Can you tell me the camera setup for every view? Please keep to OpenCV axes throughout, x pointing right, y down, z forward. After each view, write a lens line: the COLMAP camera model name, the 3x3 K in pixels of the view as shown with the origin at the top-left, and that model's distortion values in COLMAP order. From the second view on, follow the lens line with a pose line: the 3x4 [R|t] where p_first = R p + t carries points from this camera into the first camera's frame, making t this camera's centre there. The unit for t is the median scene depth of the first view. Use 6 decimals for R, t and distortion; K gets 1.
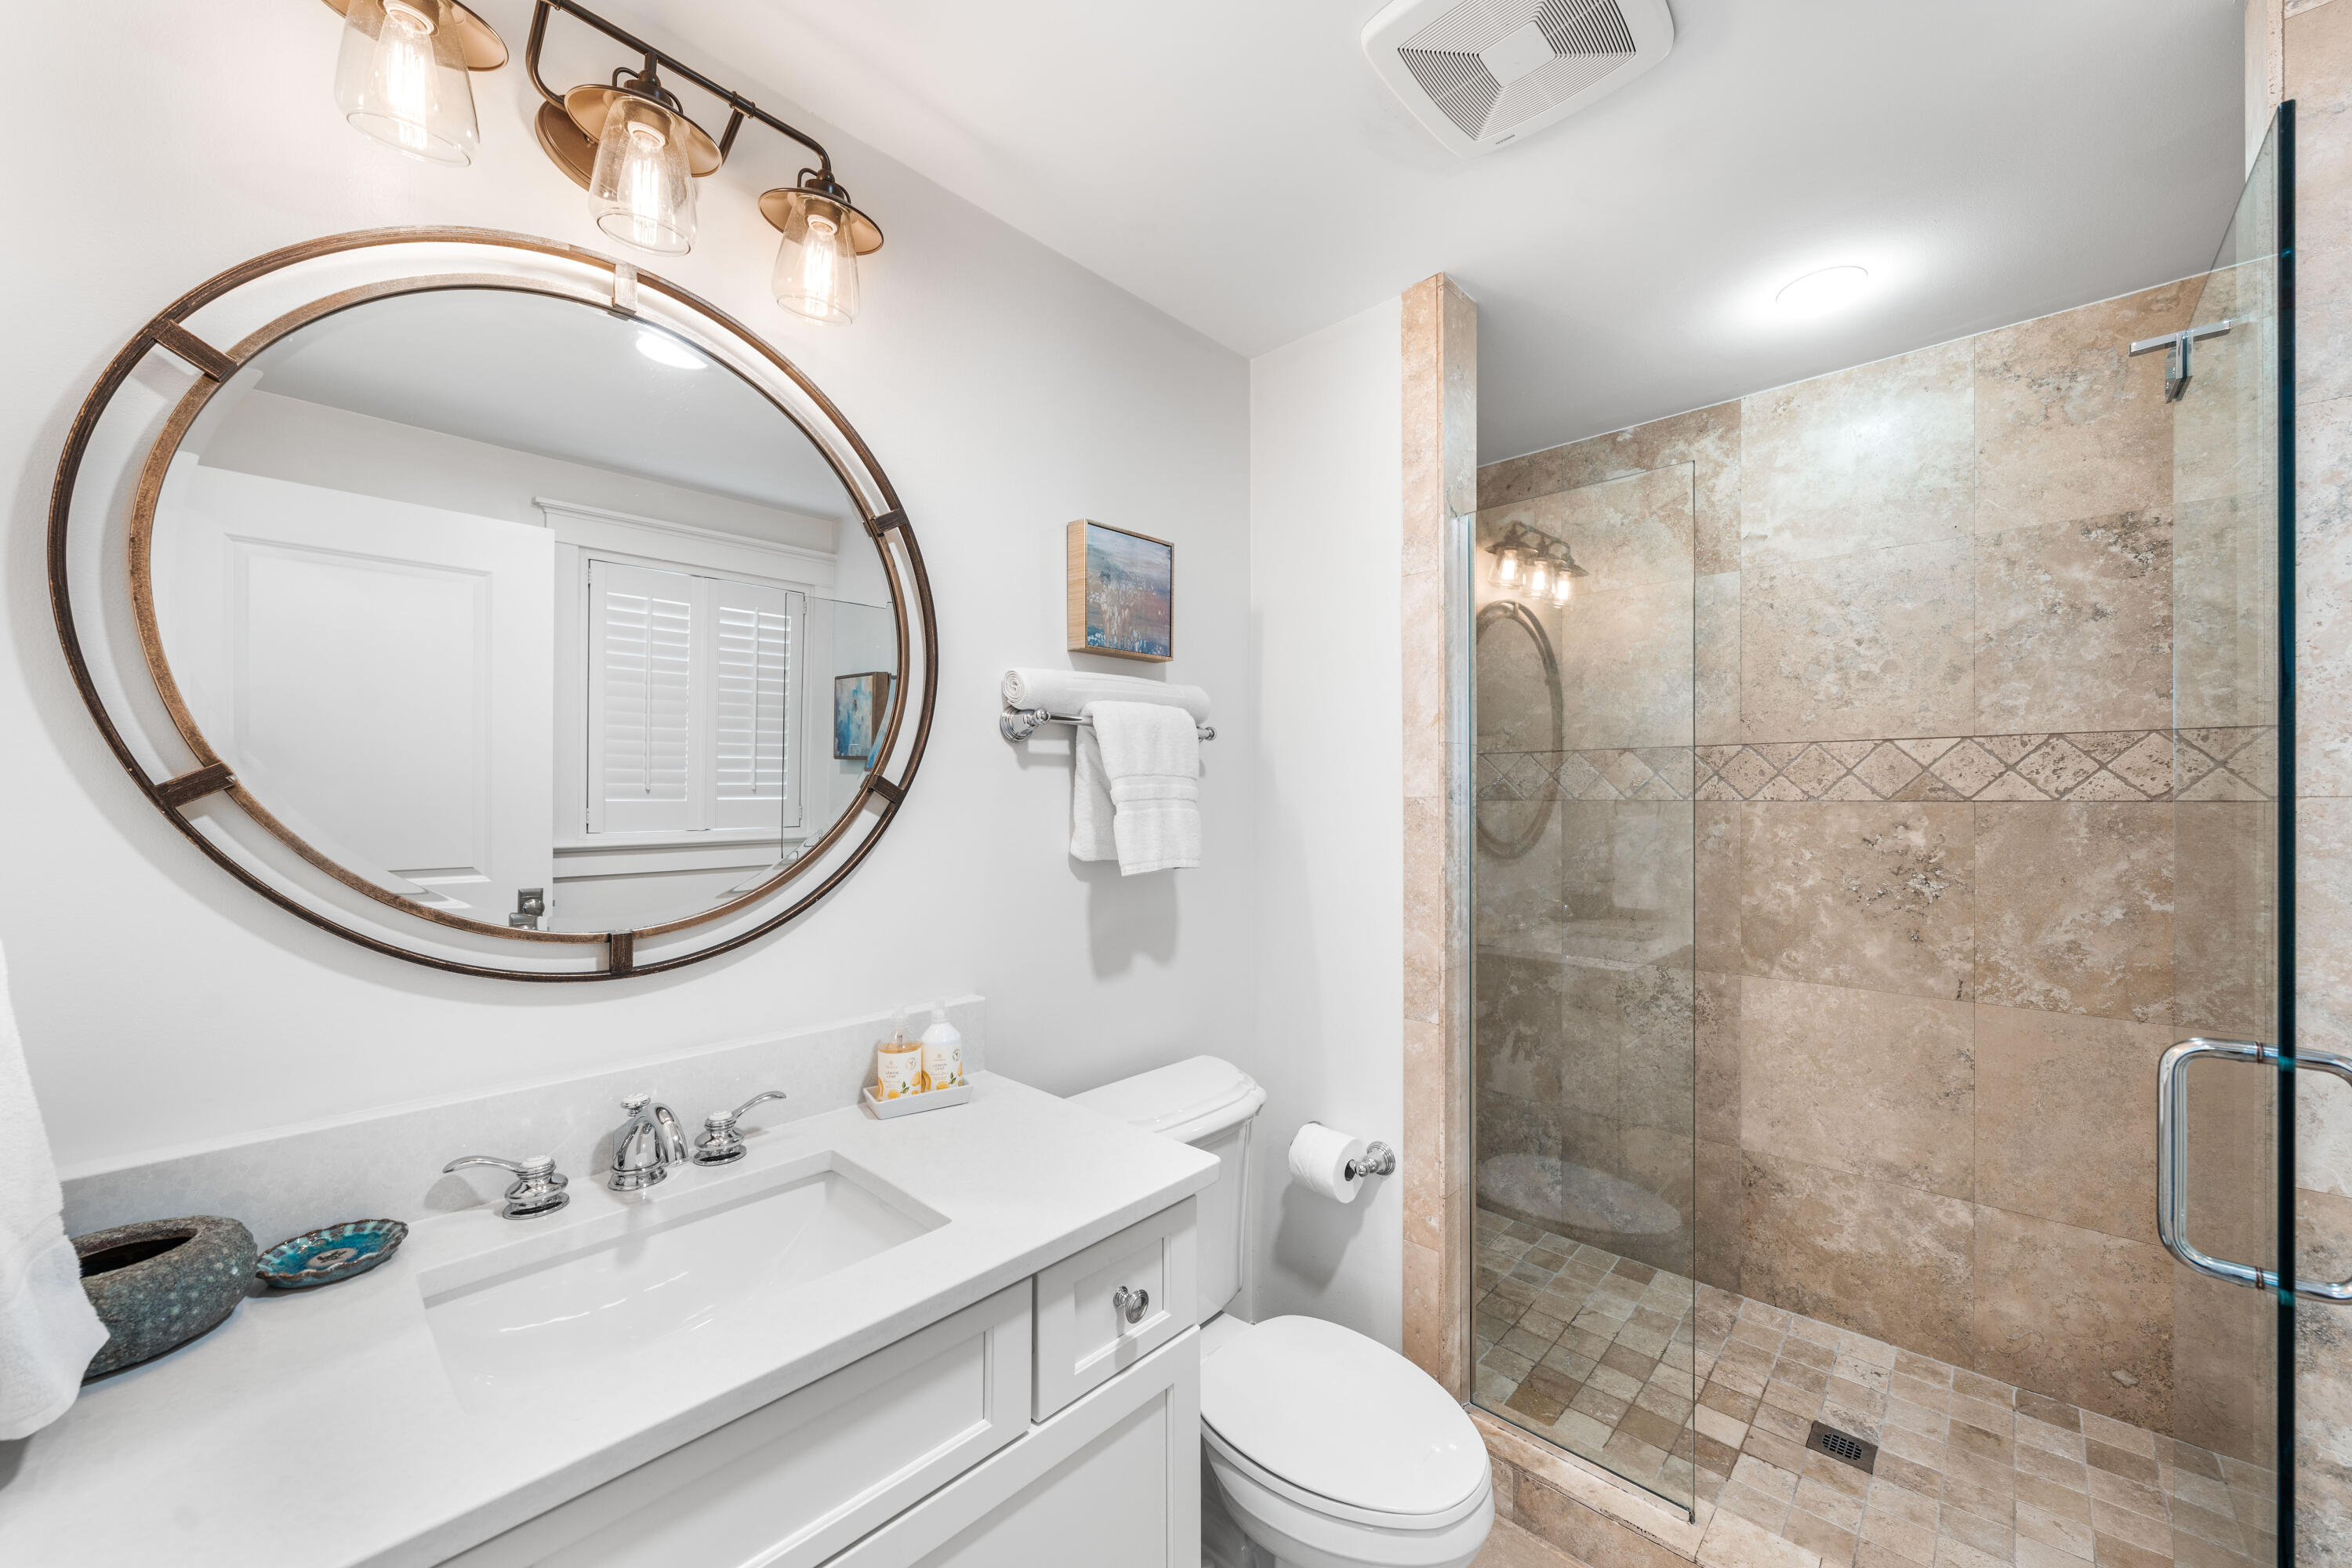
lens RADIAL K [[868.7, 0, 1184.9], [0, 868.7, 804.2], [0, 0, 1]] dist [-0.001619, 0.000199]
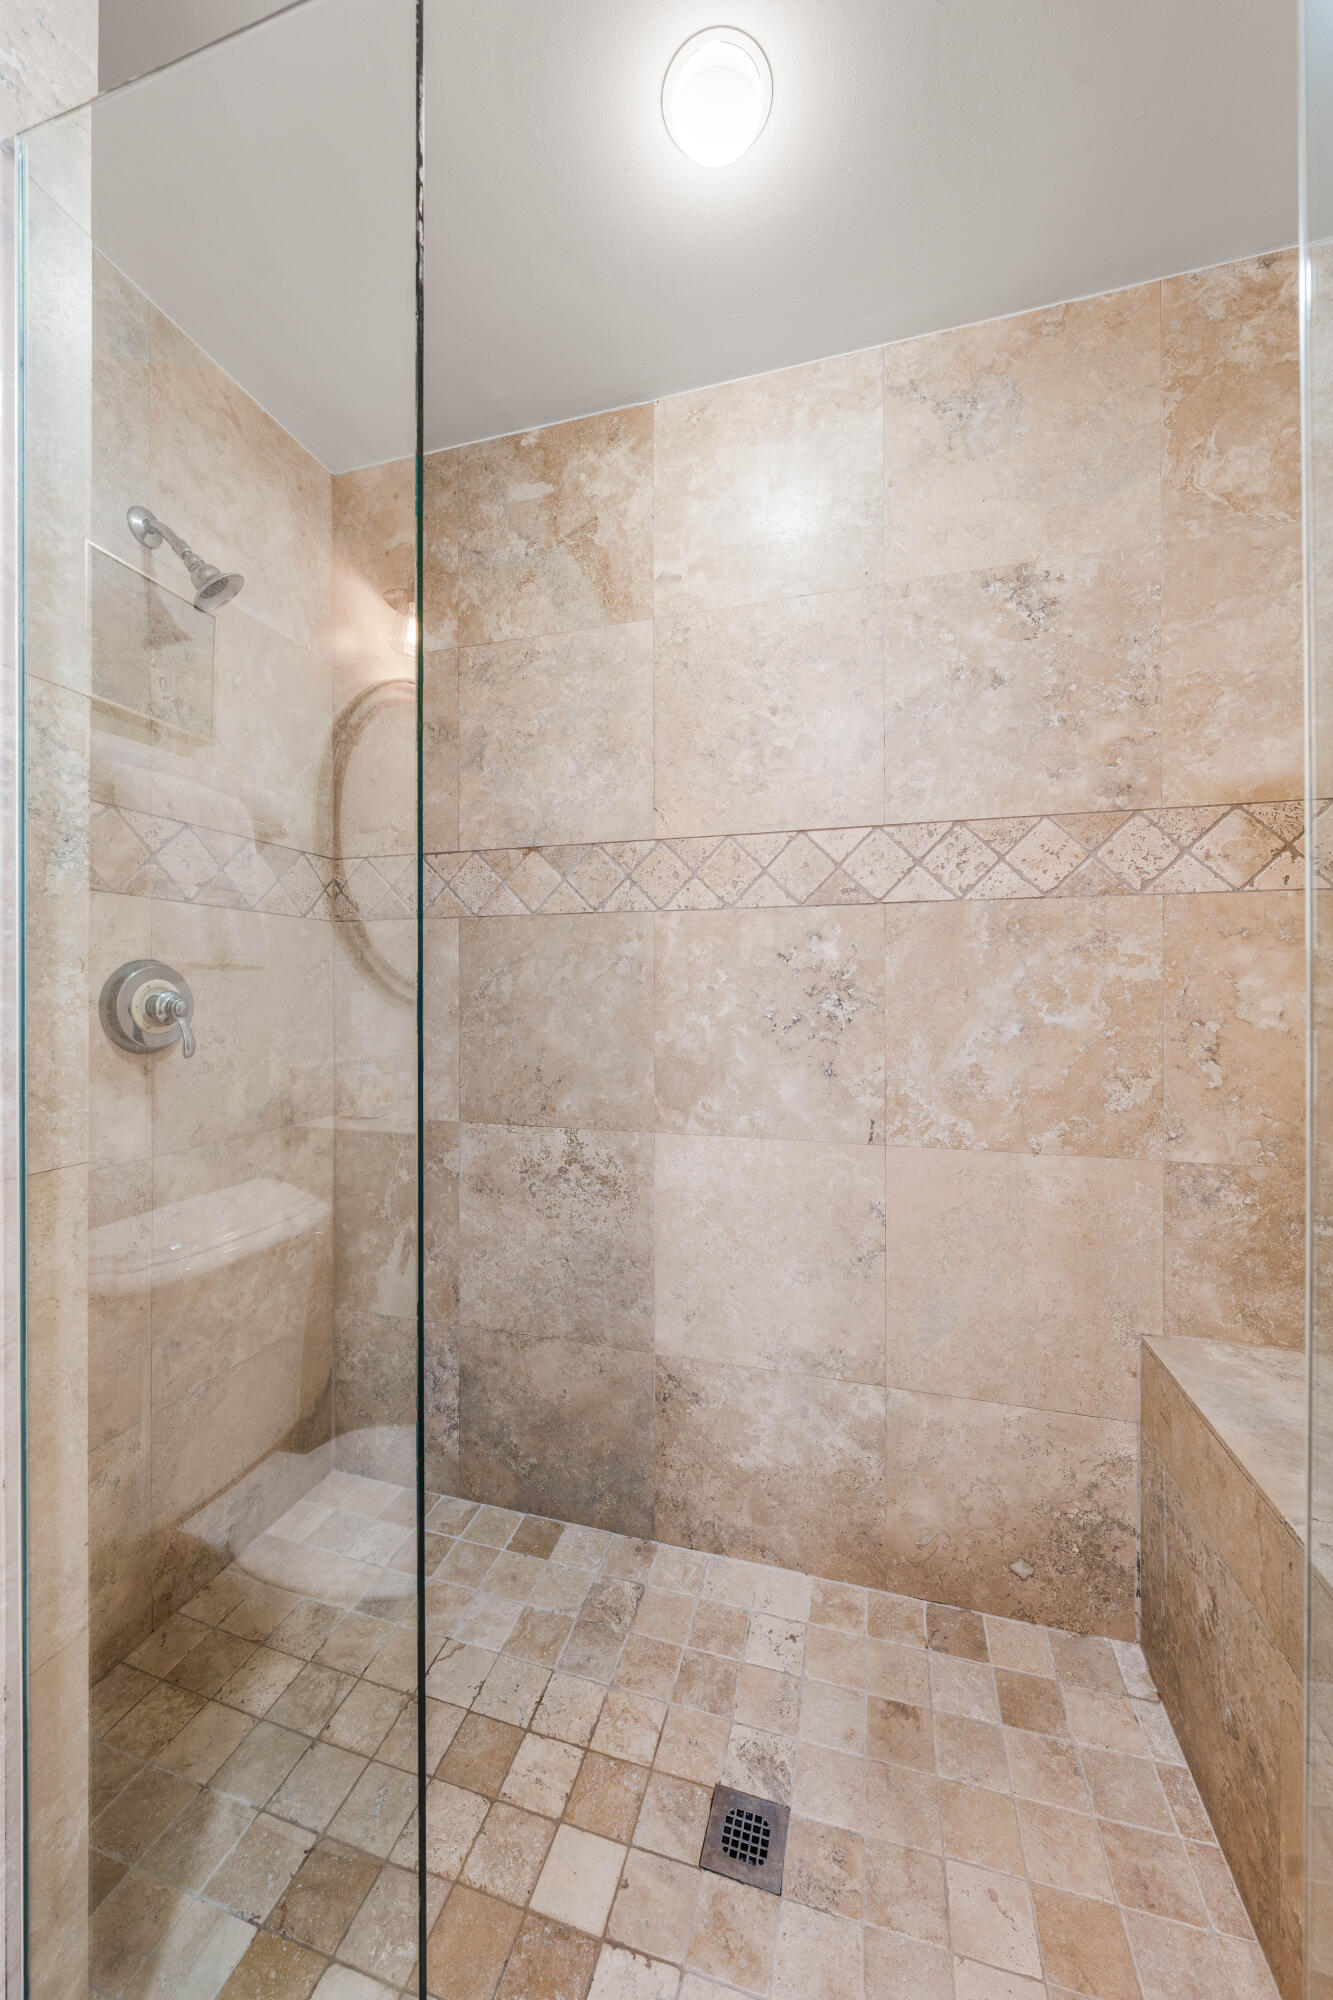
lens RADIAL K [[738.7, 0, 655.9], [0, 738.7, 993.5], [0, 0, 1]] dist [-0.001619, 0.000199]
pose [[0.890012, -0.000361, 0.455938, 0.368691], [0.001669, 0.999996, -0.002467, 0.079325], [-0.455935, 0.002957, 0.890008, 0.442224]]
